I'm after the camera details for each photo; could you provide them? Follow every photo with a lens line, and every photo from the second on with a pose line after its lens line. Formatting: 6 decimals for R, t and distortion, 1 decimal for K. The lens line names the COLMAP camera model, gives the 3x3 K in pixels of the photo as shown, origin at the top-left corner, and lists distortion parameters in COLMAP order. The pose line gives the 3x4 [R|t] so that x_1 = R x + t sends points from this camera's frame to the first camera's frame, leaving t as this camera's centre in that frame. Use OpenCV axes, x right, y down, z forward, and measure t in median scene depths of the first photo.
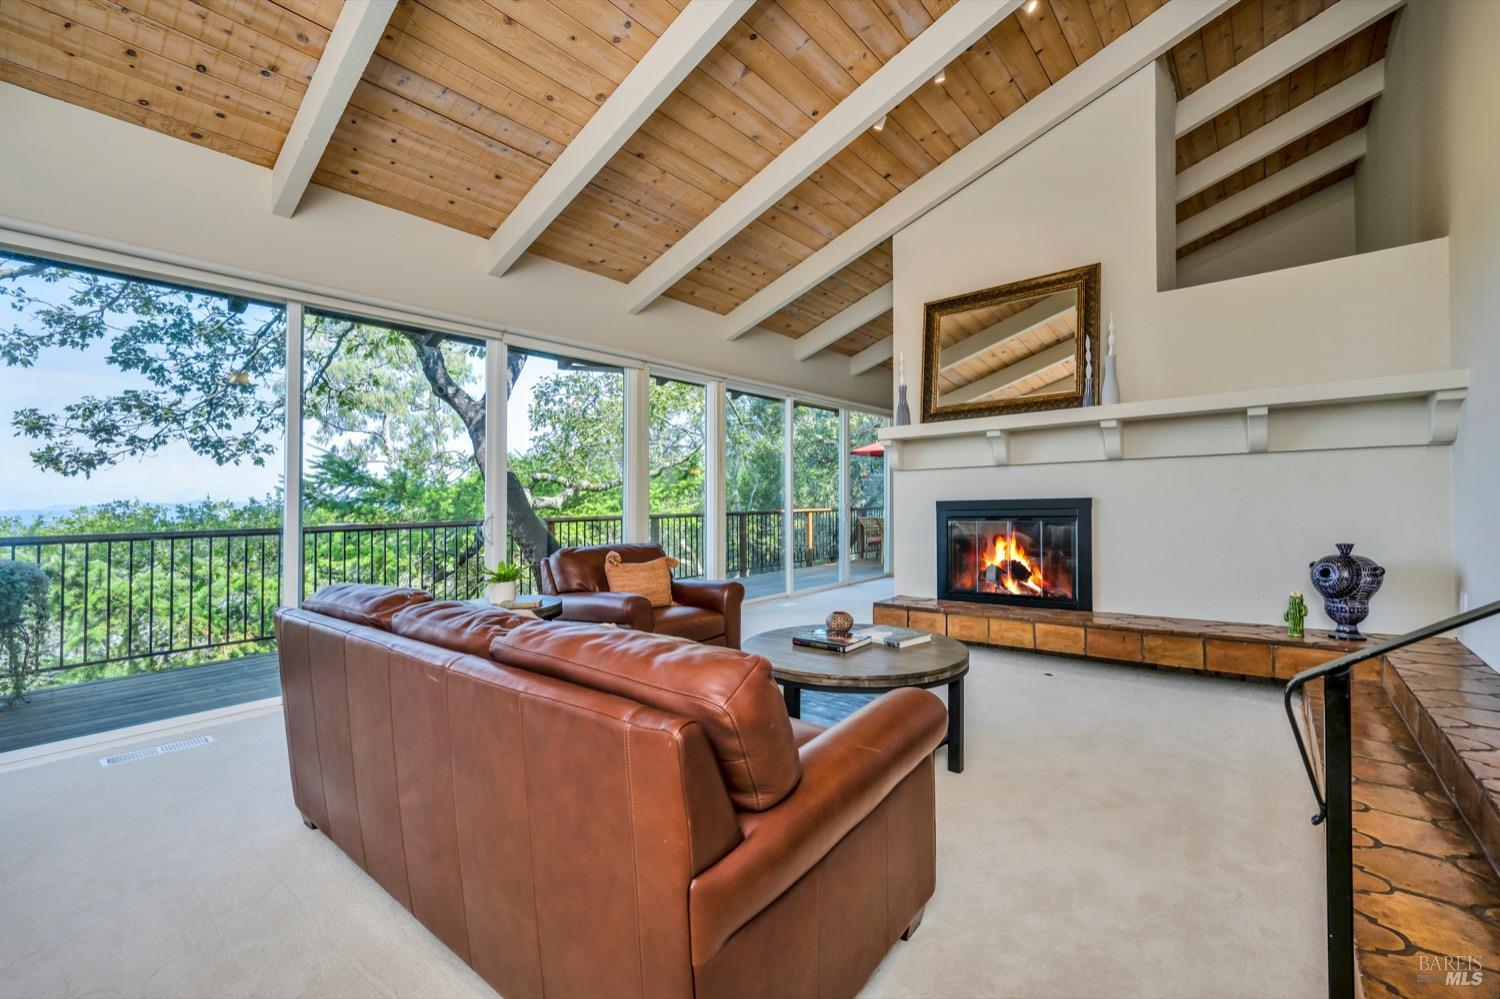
lens RADIAL K [[616.4, 0, 750.0], [0, 616.4, 499.5], [0, 0, 1]] dist [0.000041, 0.000061]
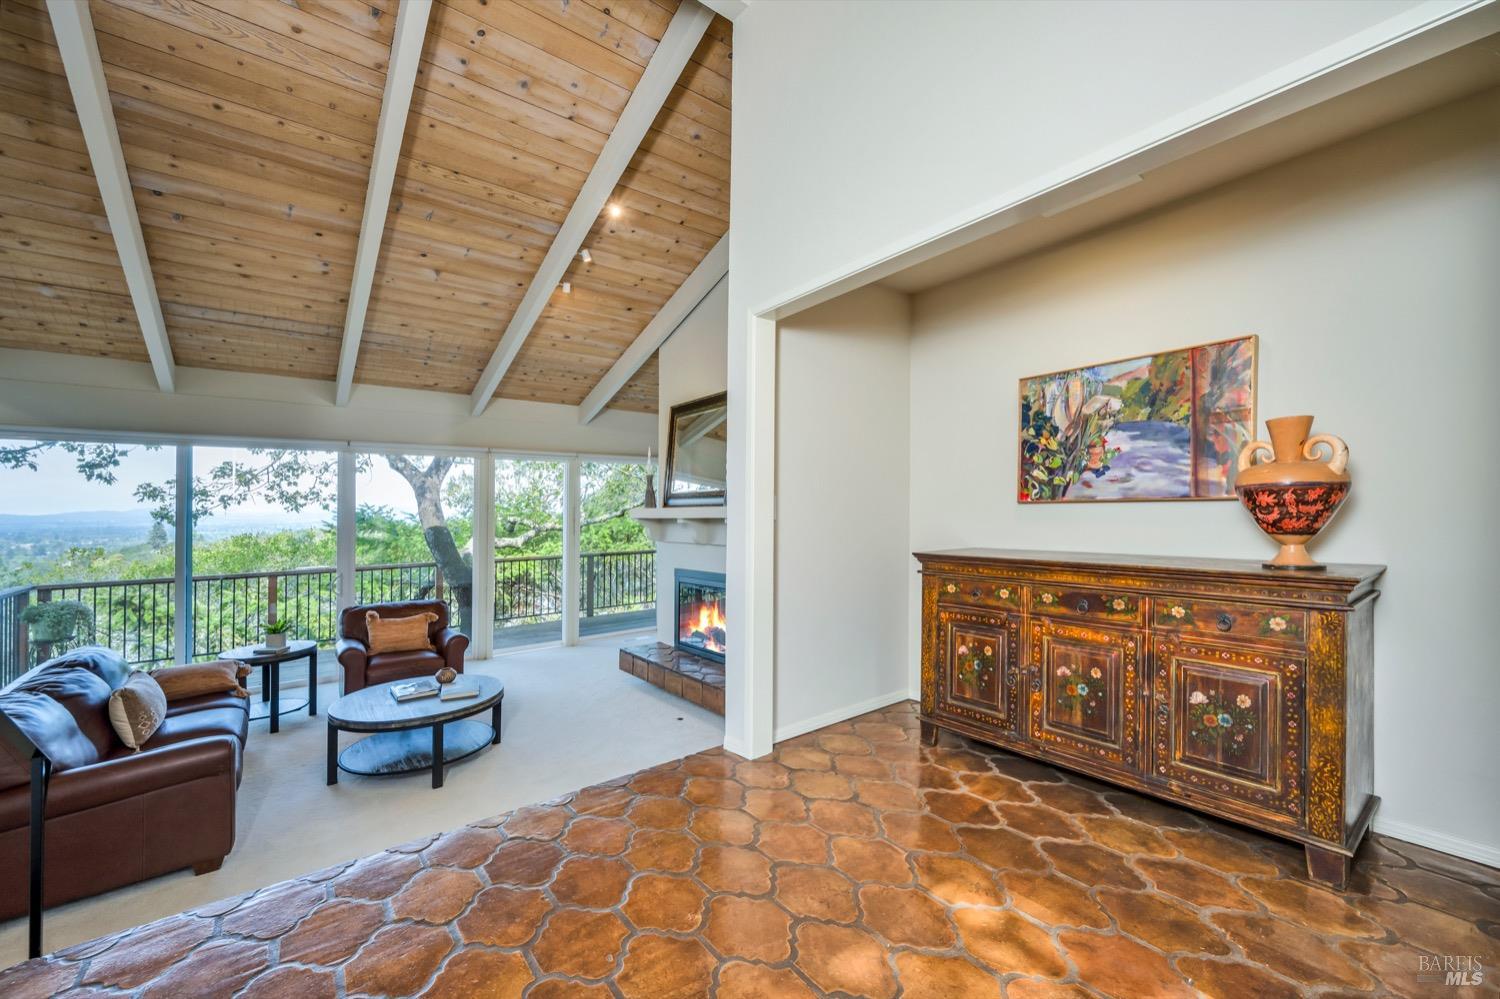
lens RADIAL K [[585.8, 0, 750.0], [0, 585.8, 499.5], [0, 0, 1]] dist [0.003891, 0.000330]
pose [[0.976825, 0.003043, -0.214018, 0.550516], [-0.005840, 0.999906, -0.012439, -0.096575], [0.213959, 0.013400, 0.976751, -0.076771]]
